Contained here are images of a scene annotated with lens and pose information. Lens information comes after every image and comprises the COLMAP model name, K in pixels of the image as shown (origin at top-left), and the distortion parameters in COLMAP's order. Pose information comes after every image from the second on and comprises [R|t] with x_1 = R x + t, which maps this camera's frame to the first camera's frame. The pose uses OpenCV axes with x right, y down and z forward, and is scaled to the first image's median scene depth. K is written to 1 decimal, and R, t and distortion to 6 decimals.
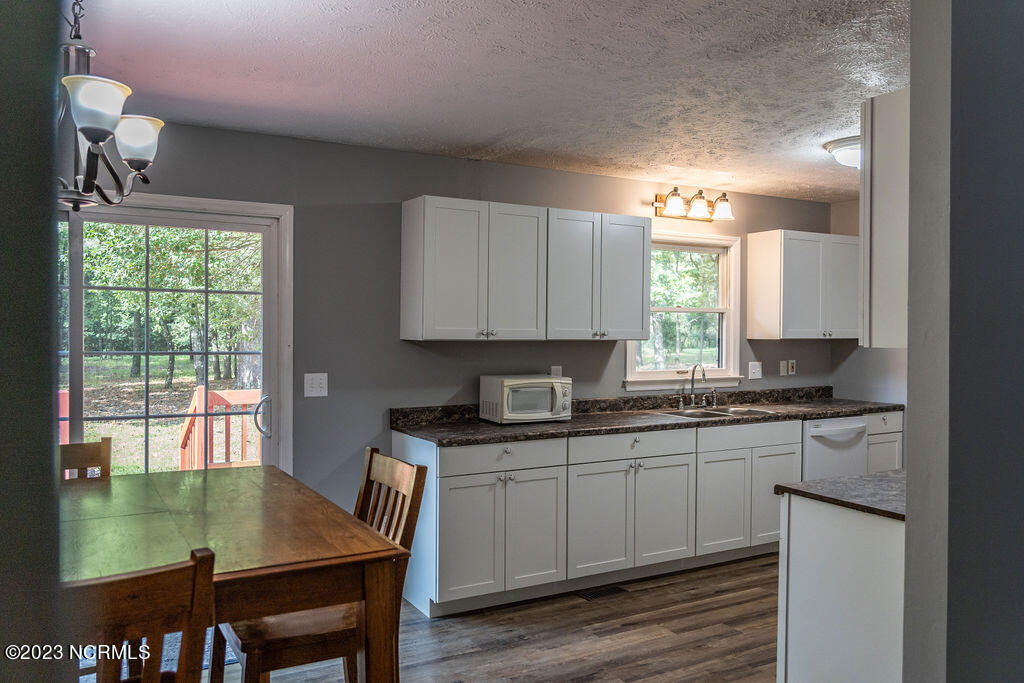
lens RADIAL K [[801.1, 0, 514.2], [0, 801.1, 339.8], [0, 0, 1]] dist [-0.014629, -0.003638]
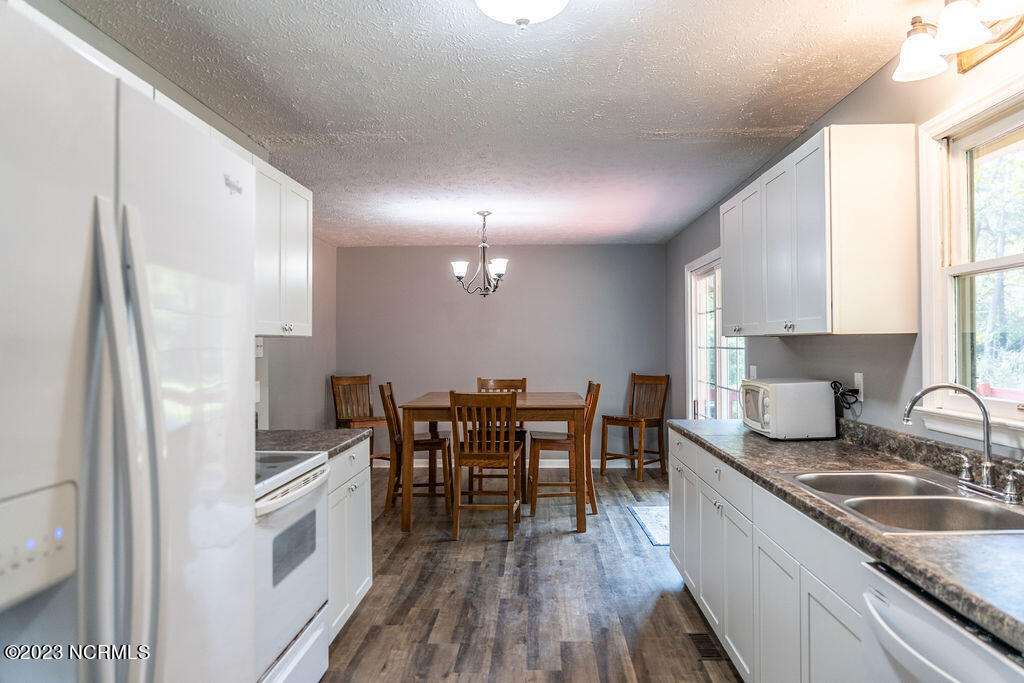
lens RADIAL K [[691.1, 0, 514.0], [0, 691.1, 339.1], [0, 0, 1]] dist [-0.003851, -0.002422]
pose [[-0.523844, -0.003606, -0.851807, 0.955202], [-0.005701, 0.999983, -0.000728, 0.001156], [0.851795, 0.004475, -0.523856, 1.397422]]
